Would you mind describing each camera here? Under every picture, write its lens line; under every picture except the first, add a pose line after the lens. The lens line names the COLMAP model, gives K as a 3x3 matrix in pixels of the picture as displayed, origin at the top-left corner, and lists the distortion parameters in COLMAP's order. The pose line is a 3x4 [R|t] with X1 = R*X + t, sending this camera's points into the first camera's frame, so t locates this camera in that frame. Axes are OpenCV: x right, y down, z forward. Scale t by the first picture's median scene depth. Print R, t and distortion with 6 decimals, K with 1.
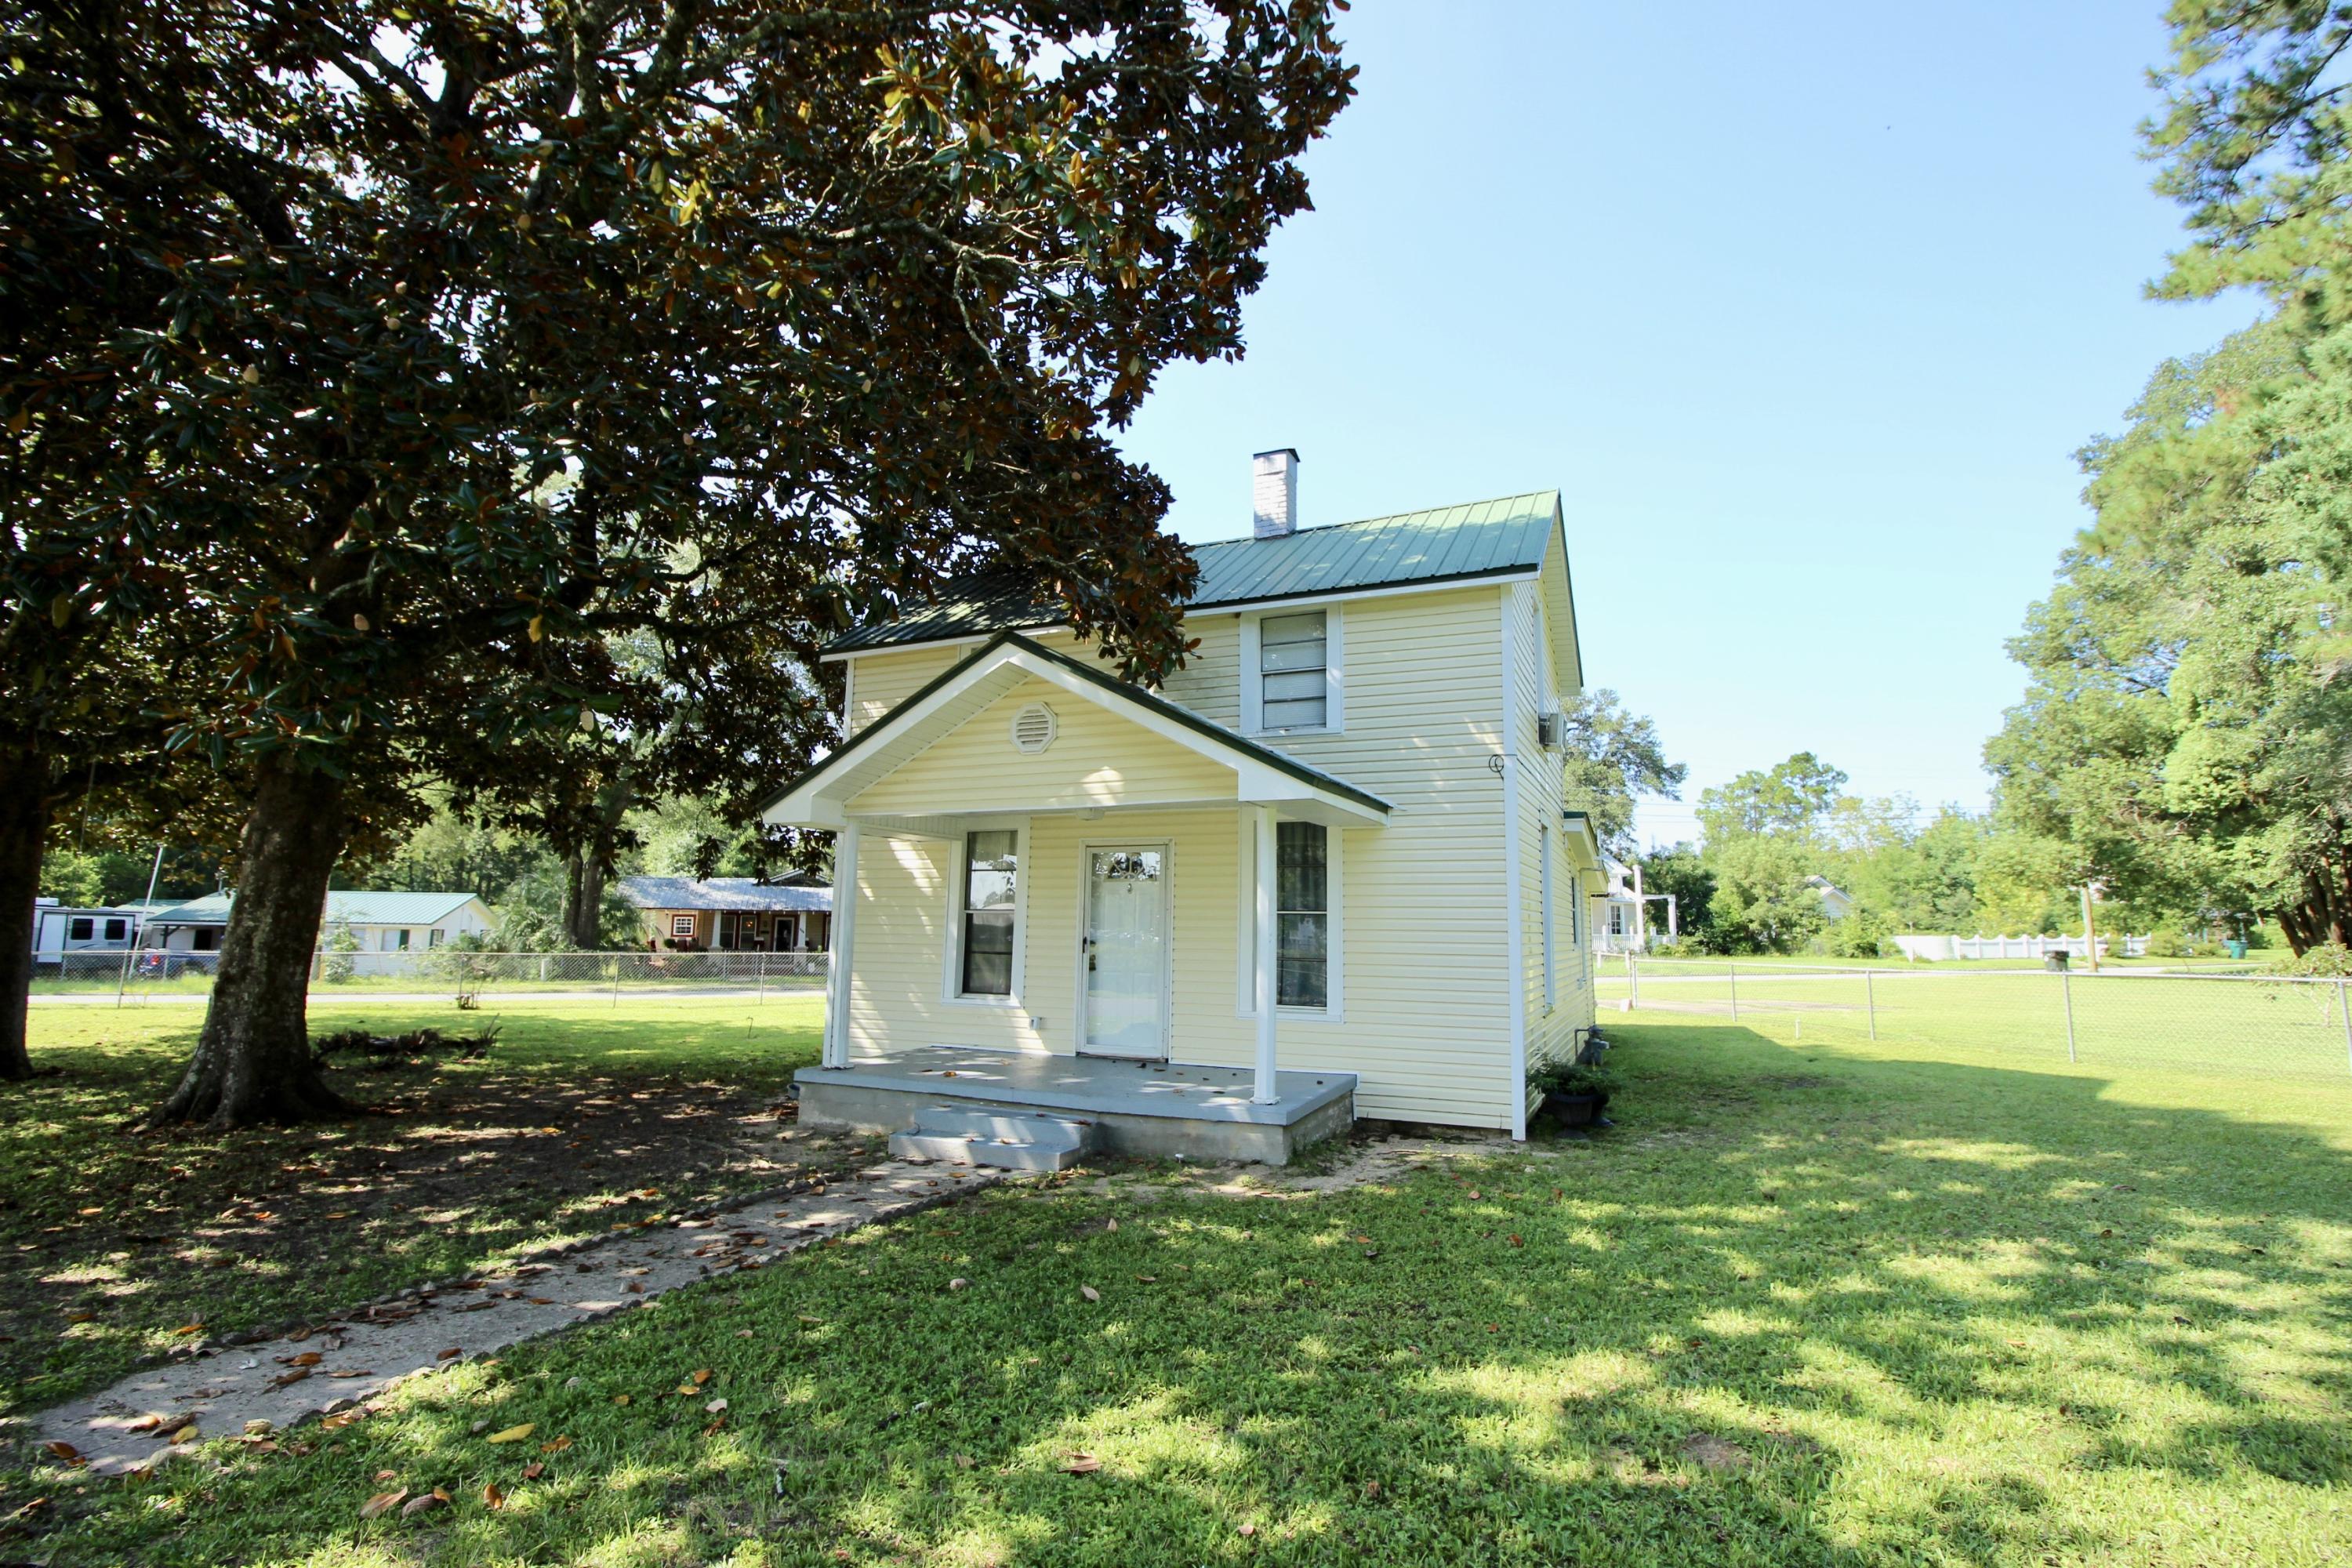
lens RADIAL K [[1088.1, 0, 1178.0], [0, 1088.1, 767.6], [0, 0, 1]] dist [-0.002254, -0.010405]
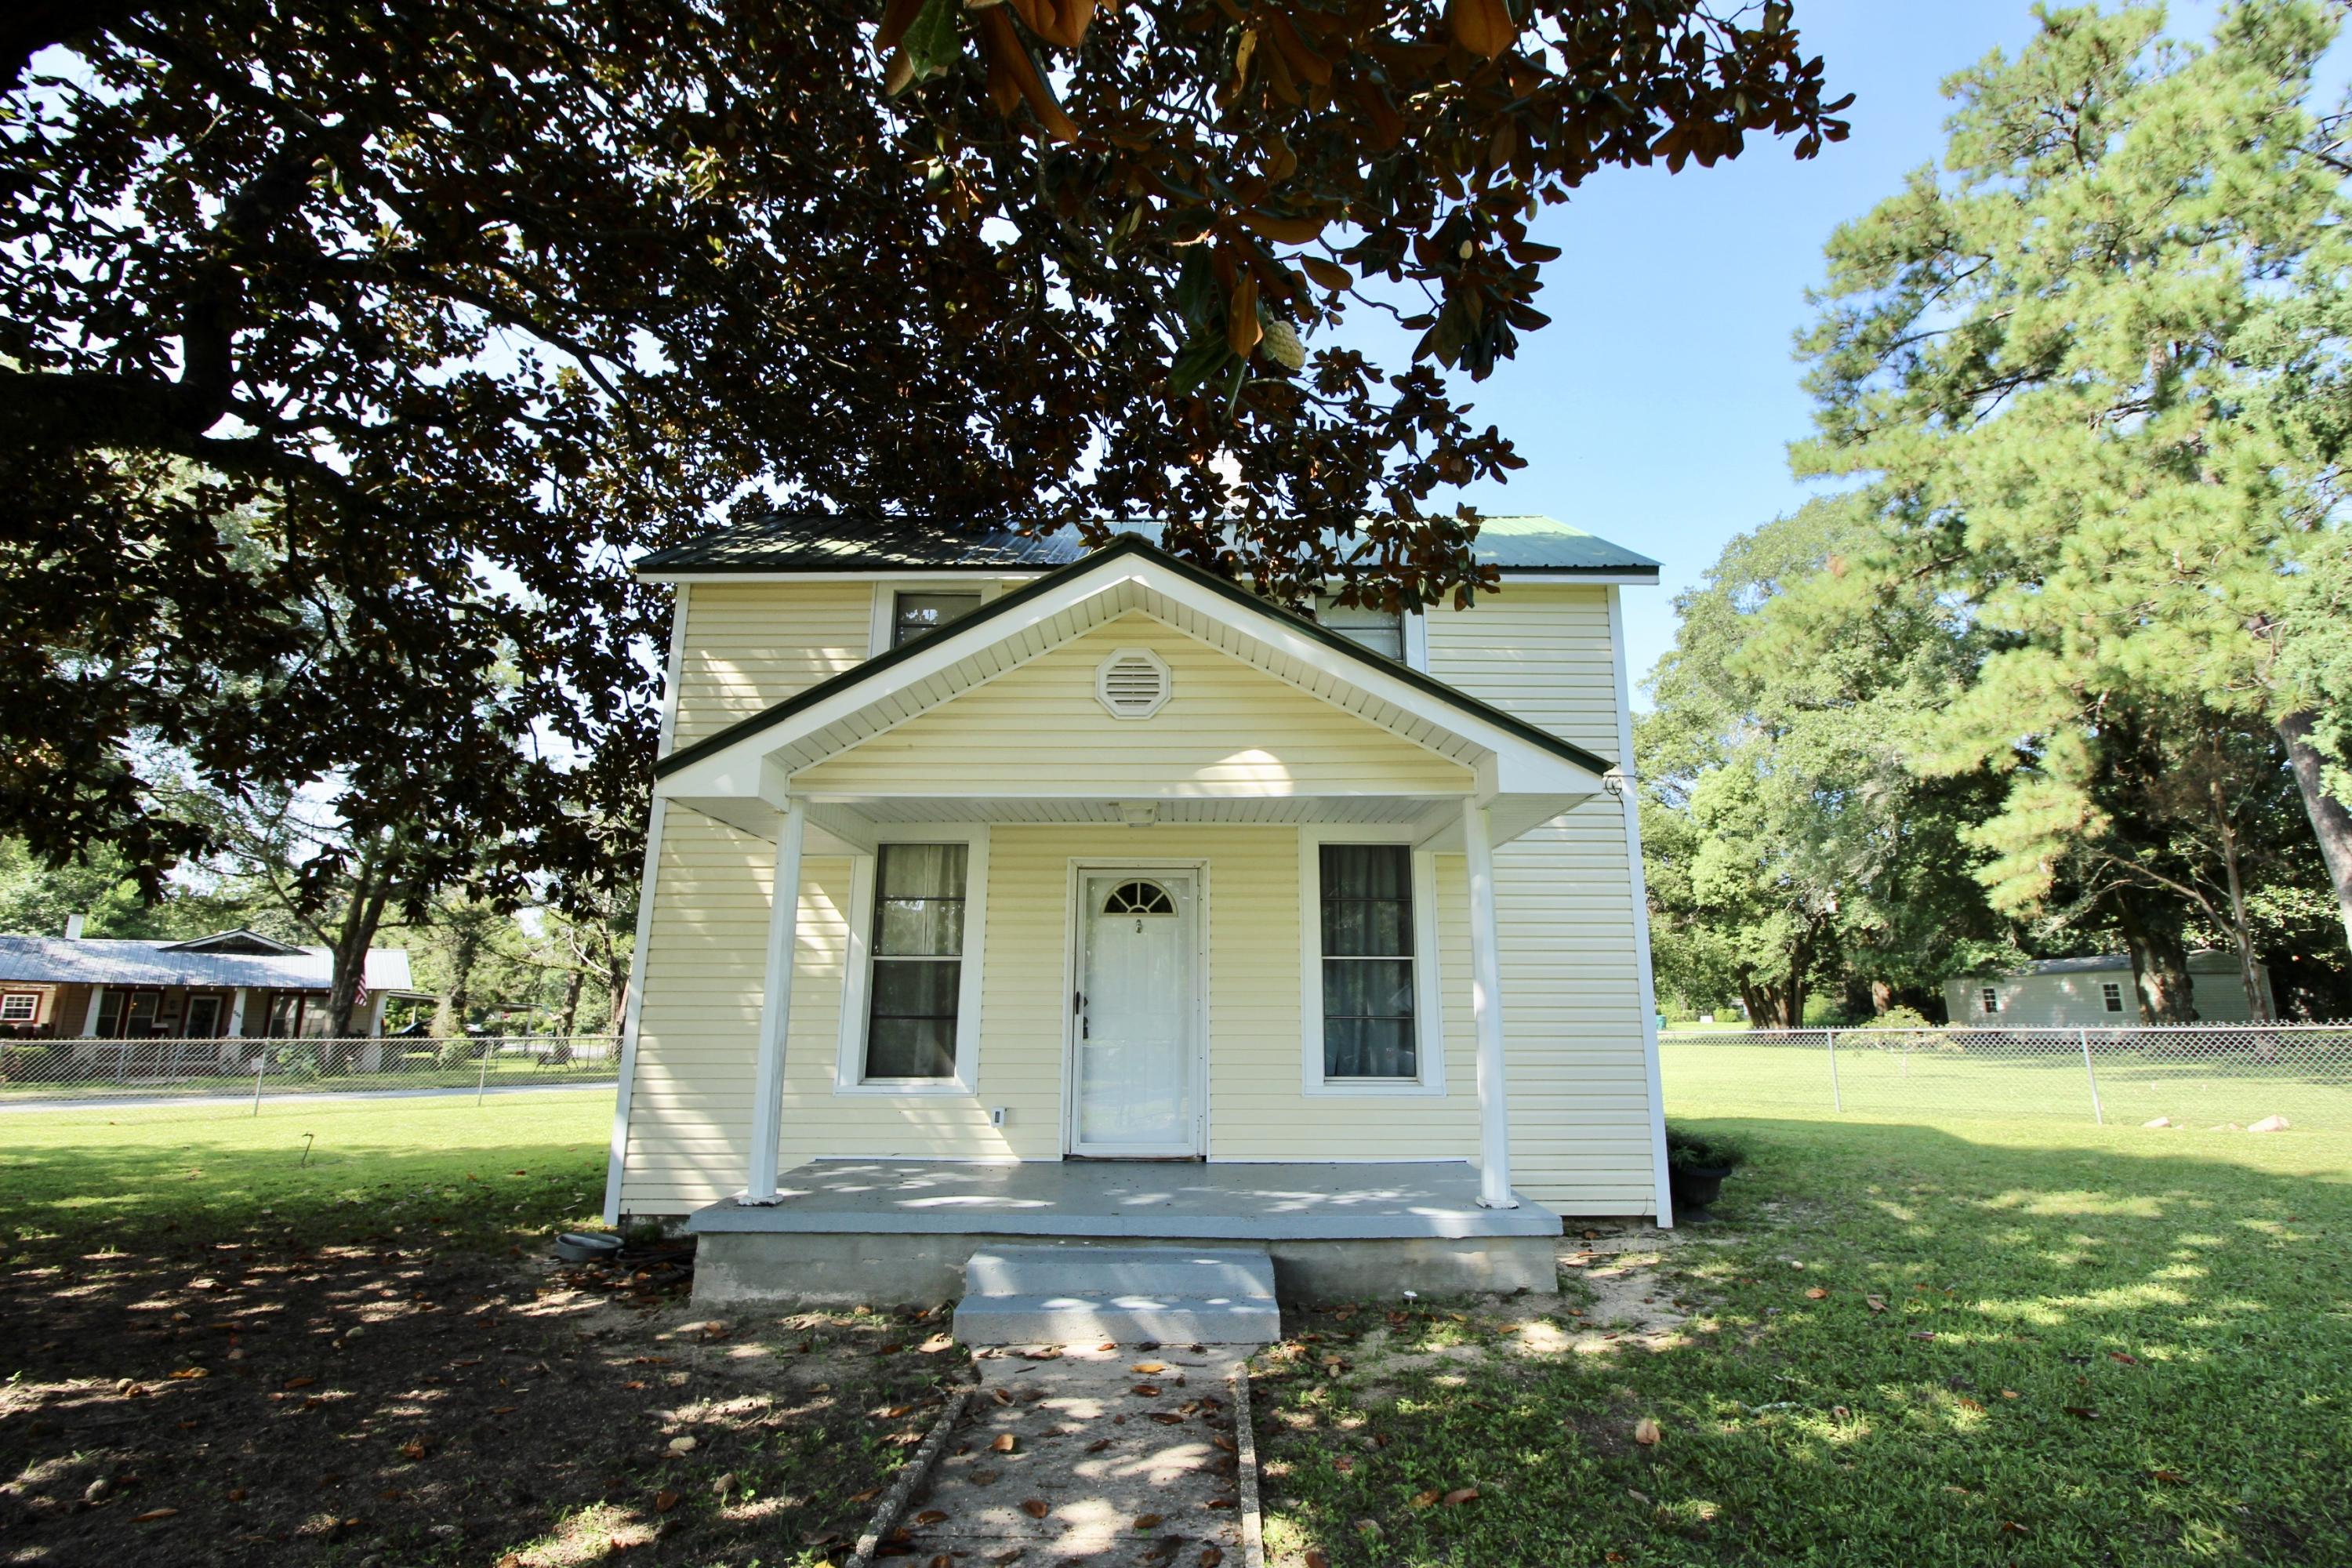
lens RADIAL K [[1088.1, 0, 1178.0], [0, 1088.1, 767.6], [0, 0, 1]] dist [-0.002254, -0.010405]
pose [[0.911645, 0.082792, 0.402554, -0.244948], [-0.051940, 0.994855, -0.086982, 0.049214], [-0.407684, 0.058388, 0.911254, 0.224160]]
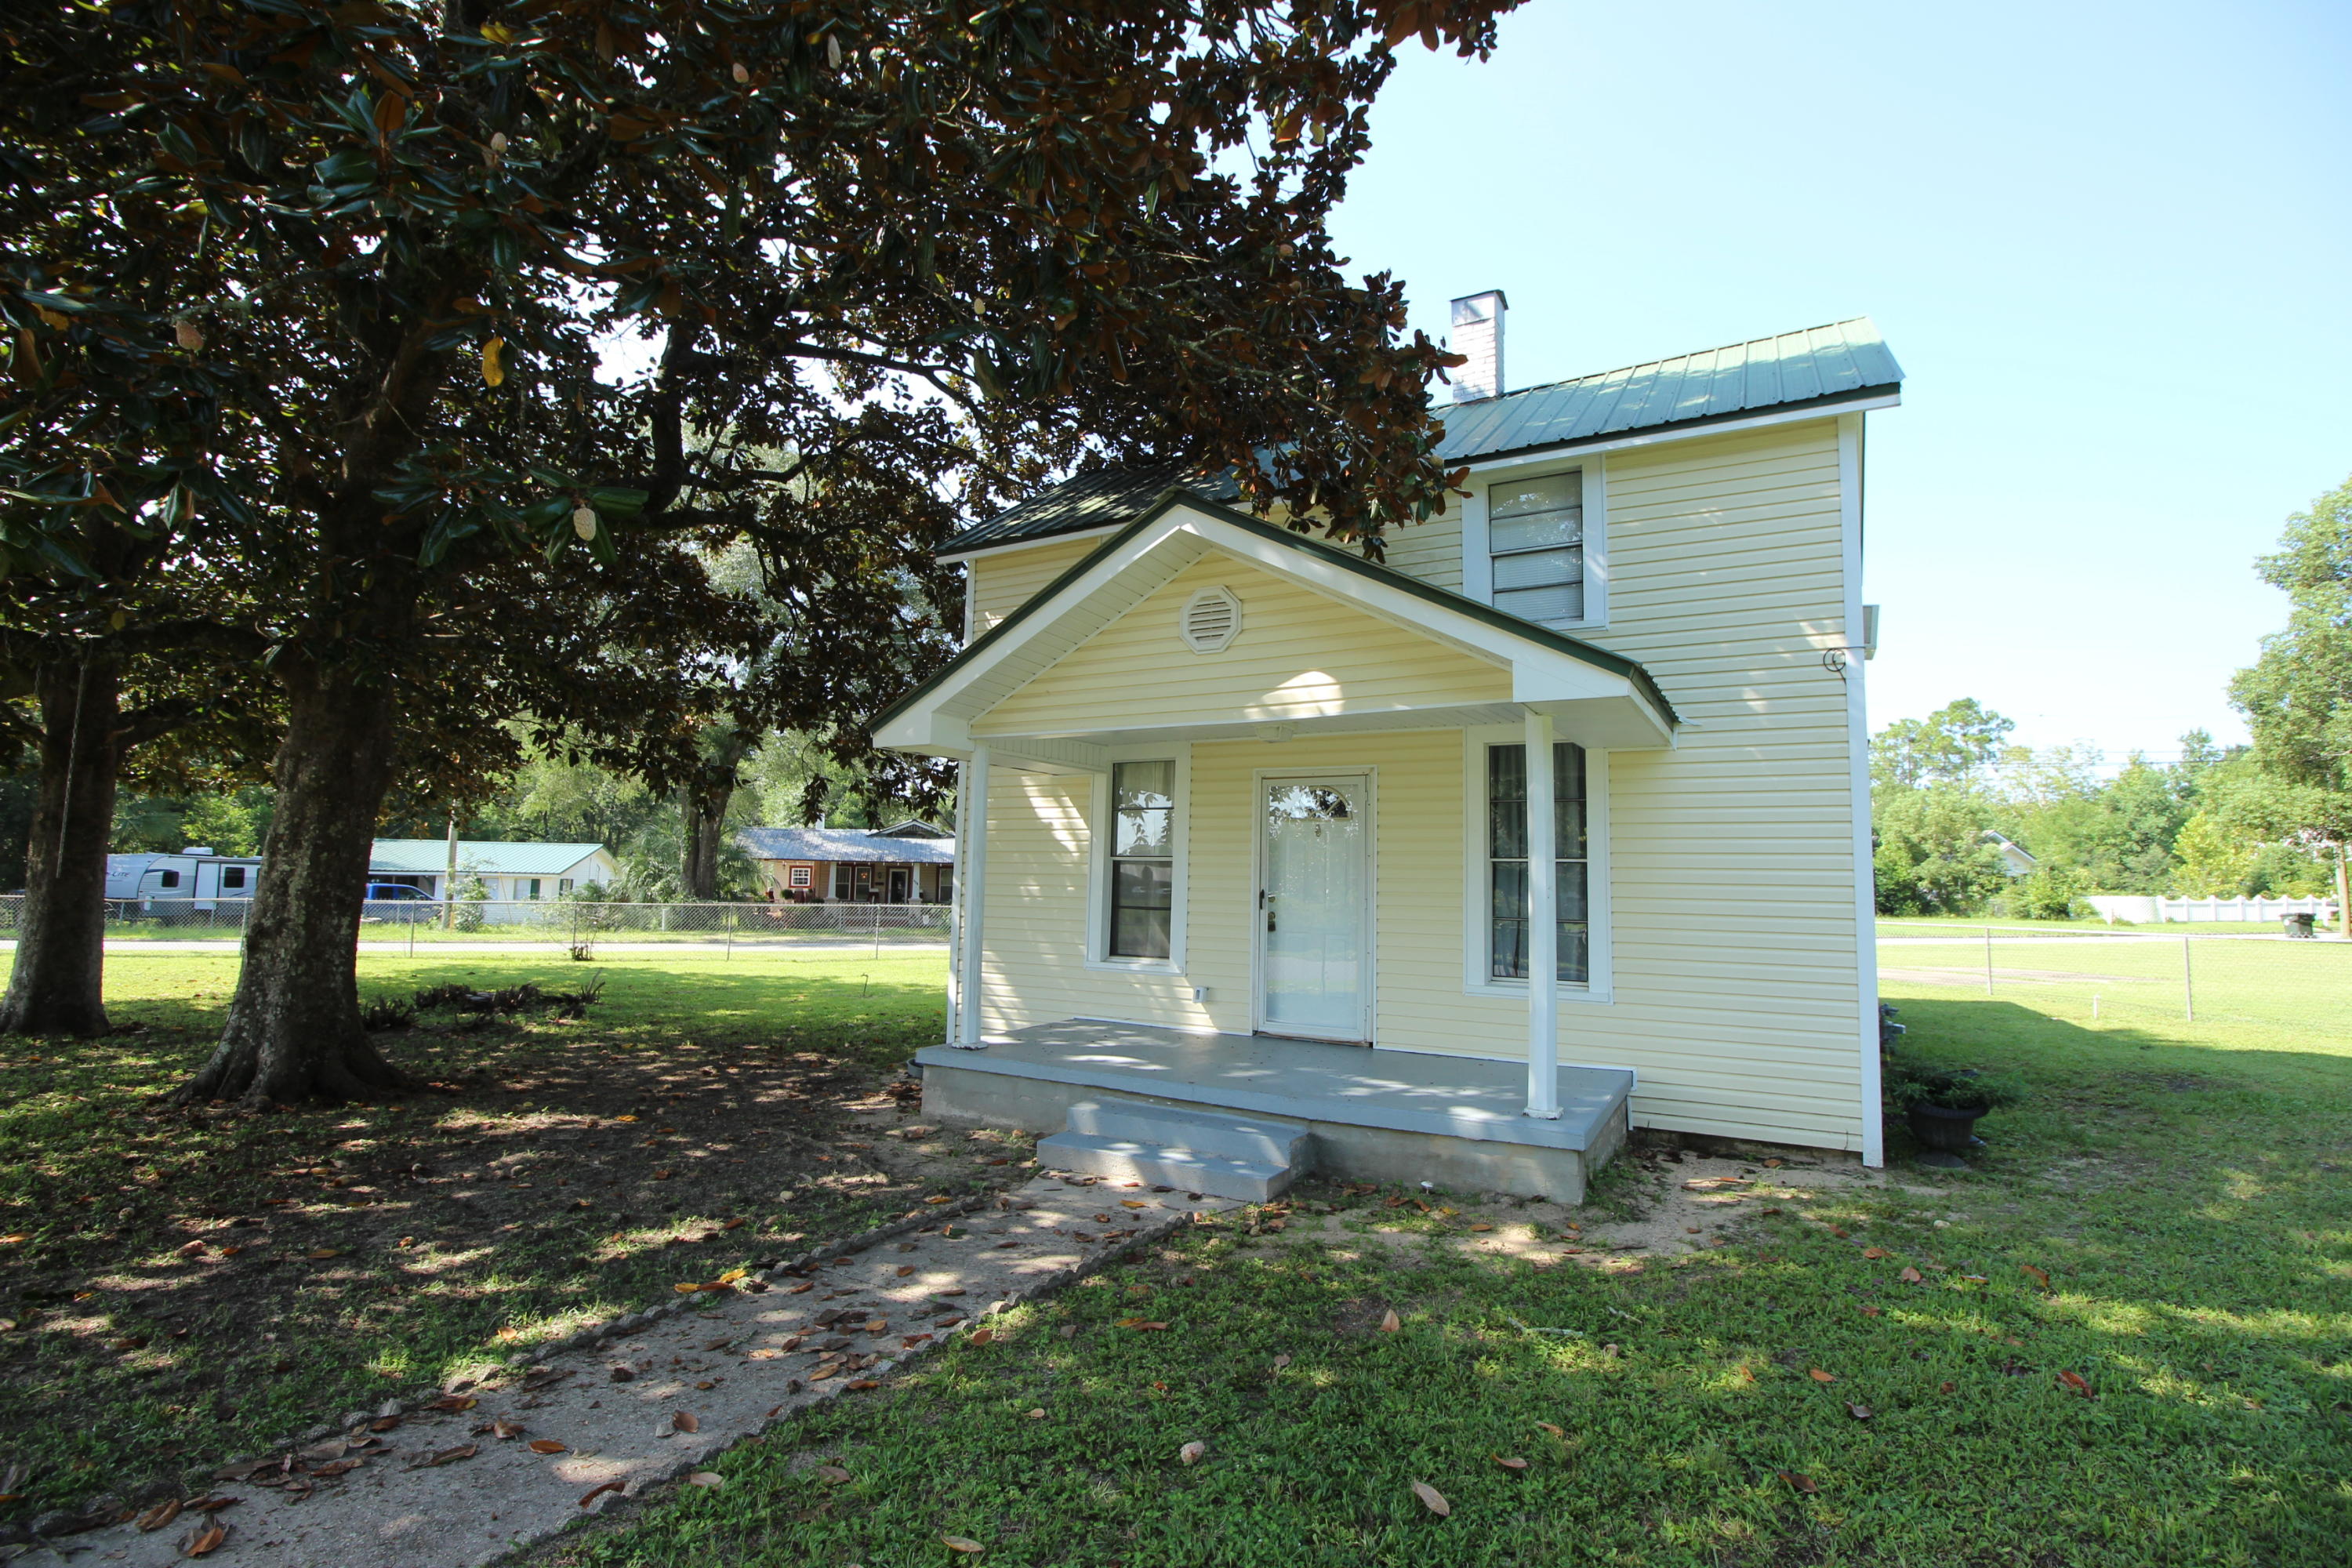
lens RADIAL K [[1088.1, 0, 1178.0], [0, 1088.1, 767.6], [0, 0, 1]] dist [-0.002254, -0.010405]
pose [[0.995641, -0.003183, -0.093216, -0.053698], [0.007013, 0.999143, 0.040782, 0.023457], [0.093006, -0.041258, 0.994810, 0.143804]]
